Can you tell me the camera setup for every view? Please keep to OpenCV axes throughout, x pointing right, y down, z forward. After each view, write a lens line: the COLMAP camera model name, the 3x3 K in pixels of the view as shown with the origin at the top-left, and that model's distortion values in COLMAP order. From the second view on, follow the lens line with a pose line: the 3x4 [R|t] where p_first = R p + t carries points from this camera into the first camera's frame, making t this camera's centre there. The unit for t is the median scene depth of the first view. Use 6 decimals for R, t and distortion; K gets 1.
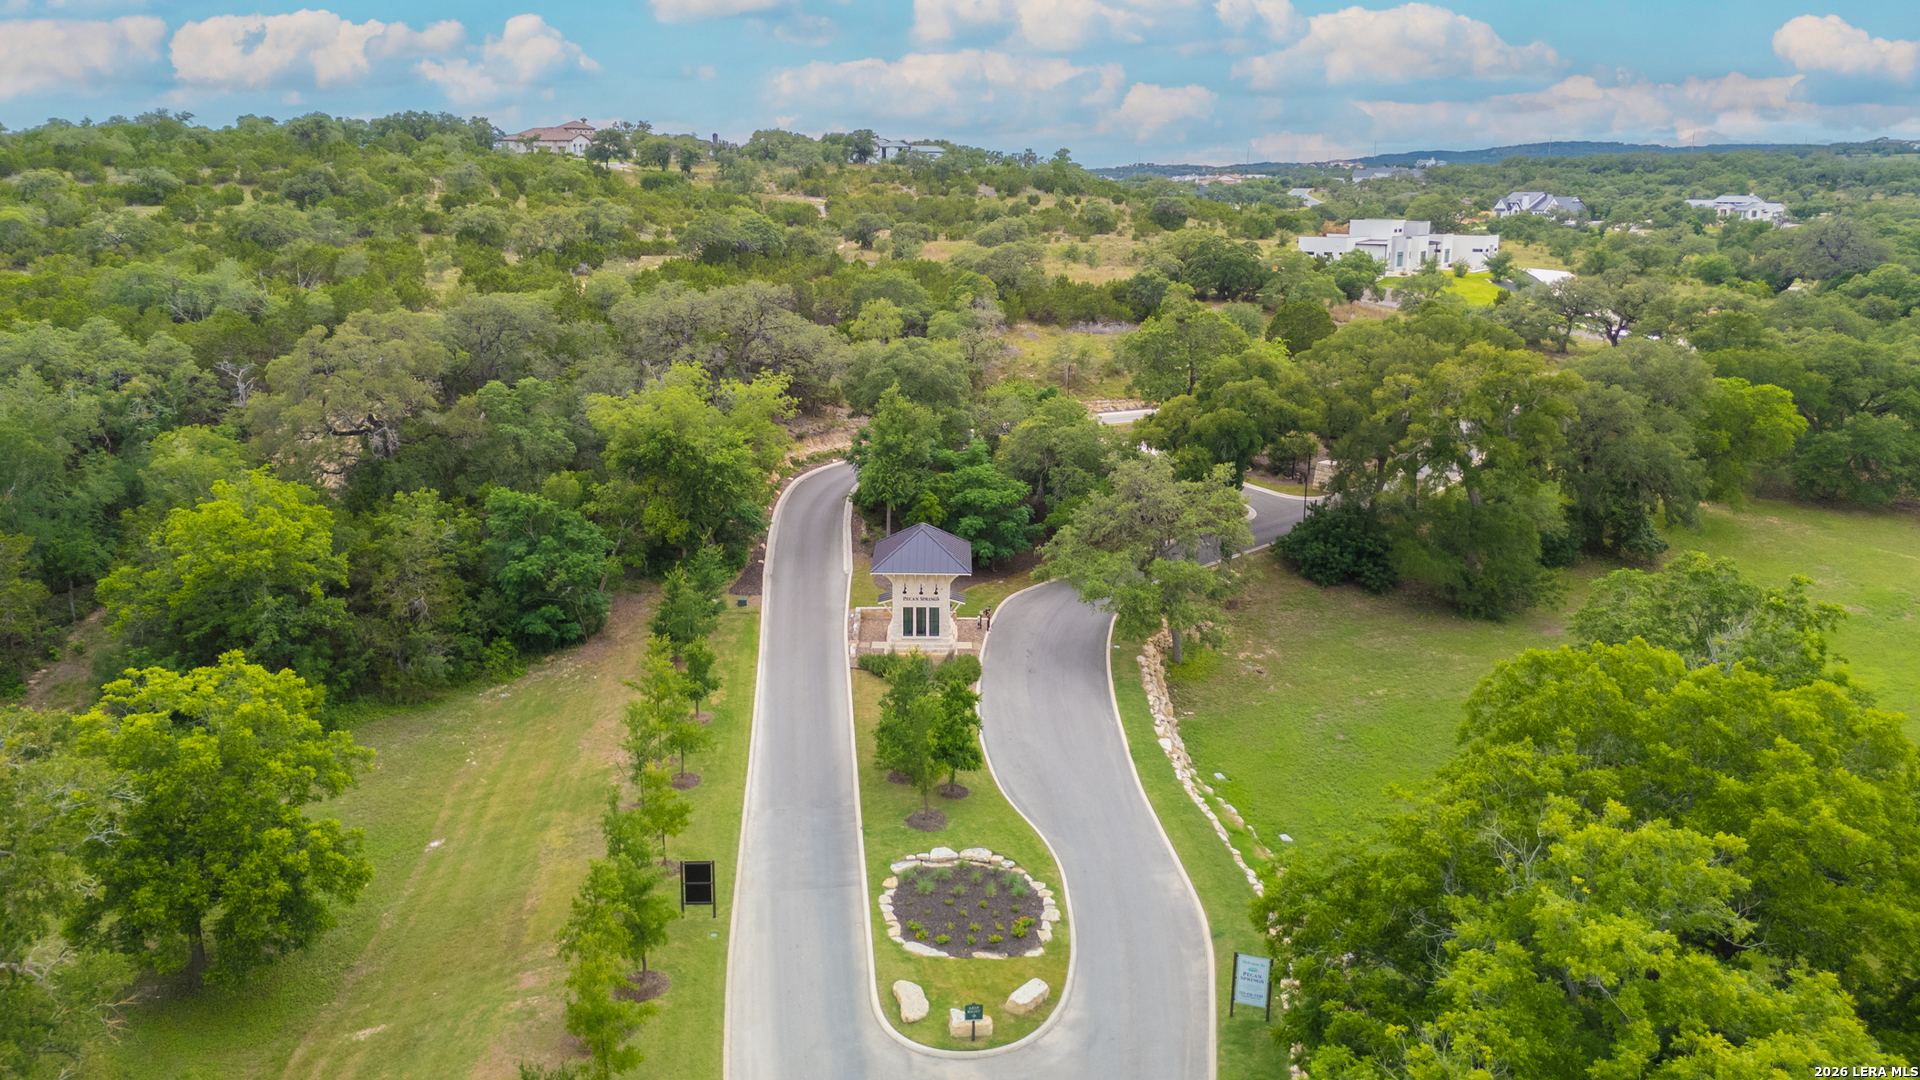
lens RADIAL K [[1400.0, 0, 962.2], [0, 1400.0, 548.0], [0, 0, 1]] dist [0.057569, -0.051202]
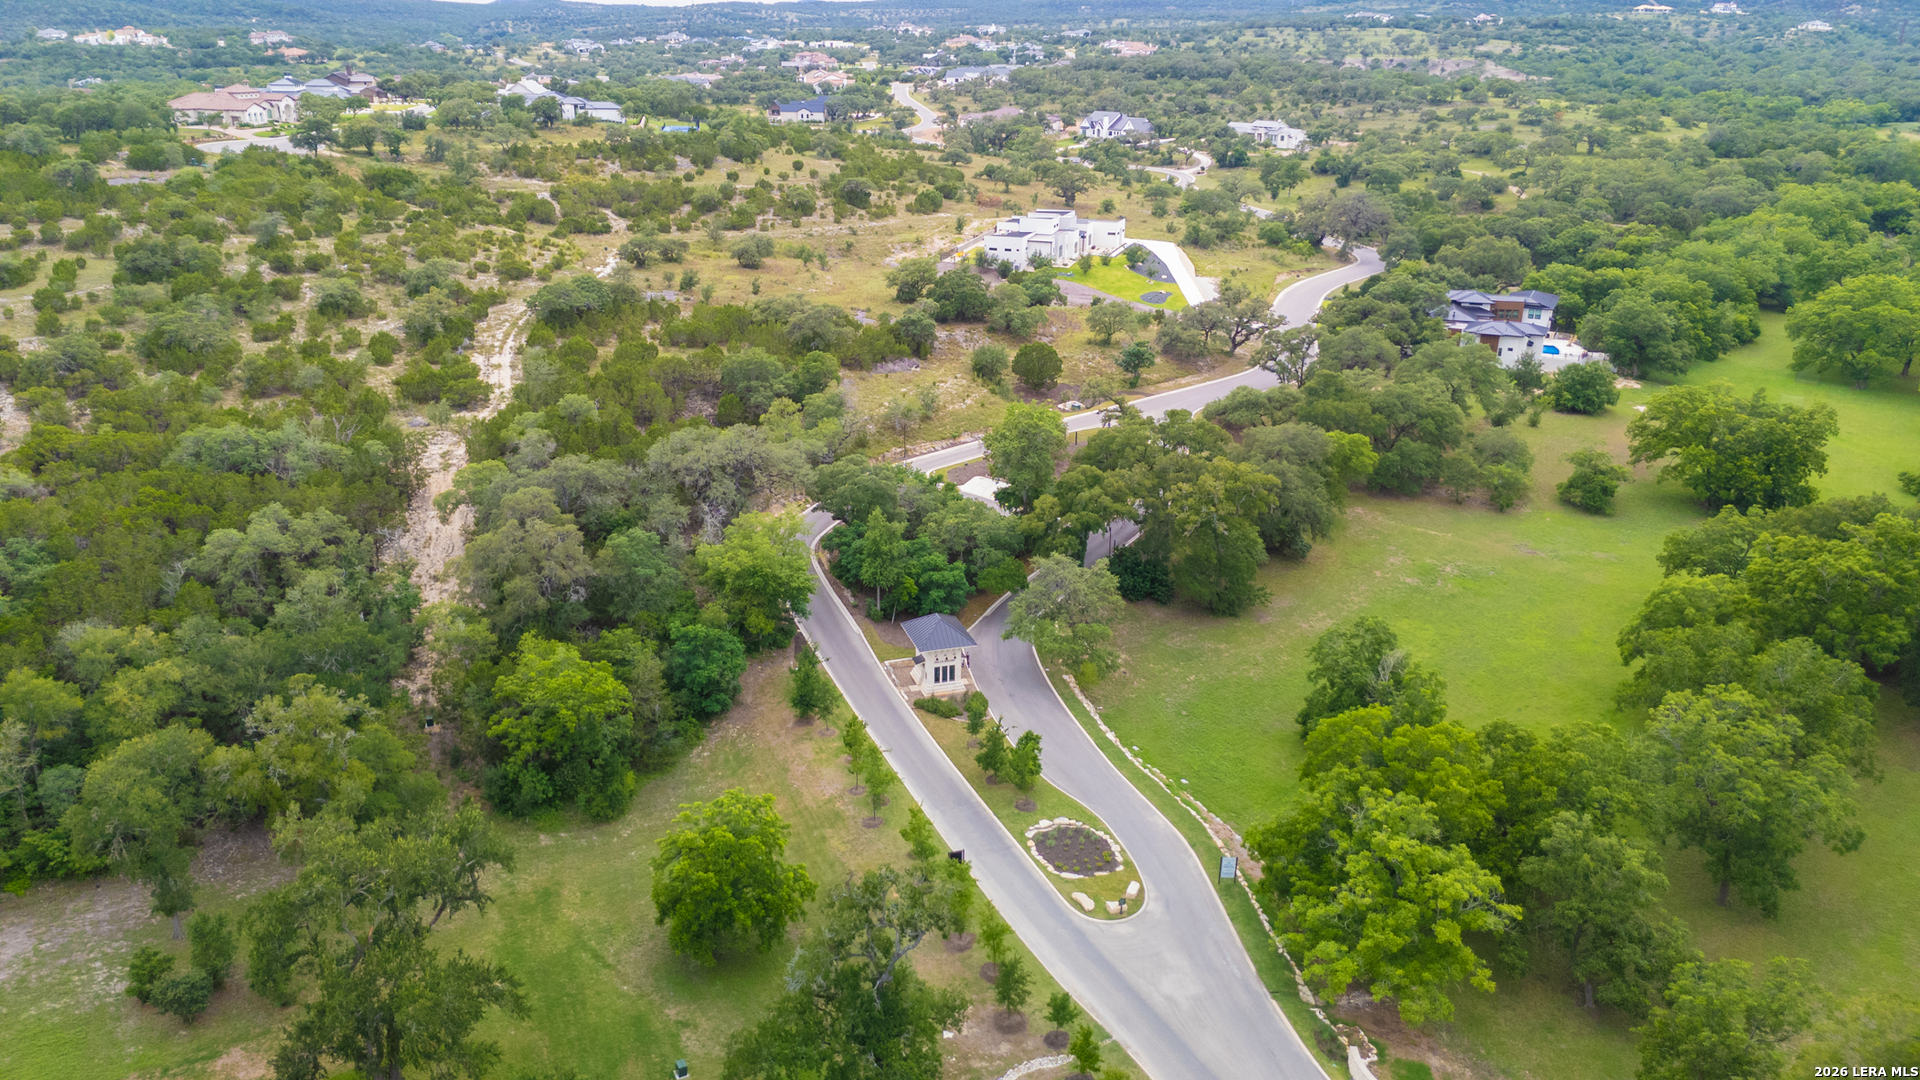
lens RADIAL K [[1400.0, 0, 952.8], [0, 1400.0, 536.7], [0, 0, 1]] dist [0.057569, -0.051202]
pose [[0.954818, -0.102154, 0.279084, -0.572654], [0.071193, 0.990347, 0.118932, -0.375802], [-0.288539, -0.093689, 0.952873, -0.710474]]
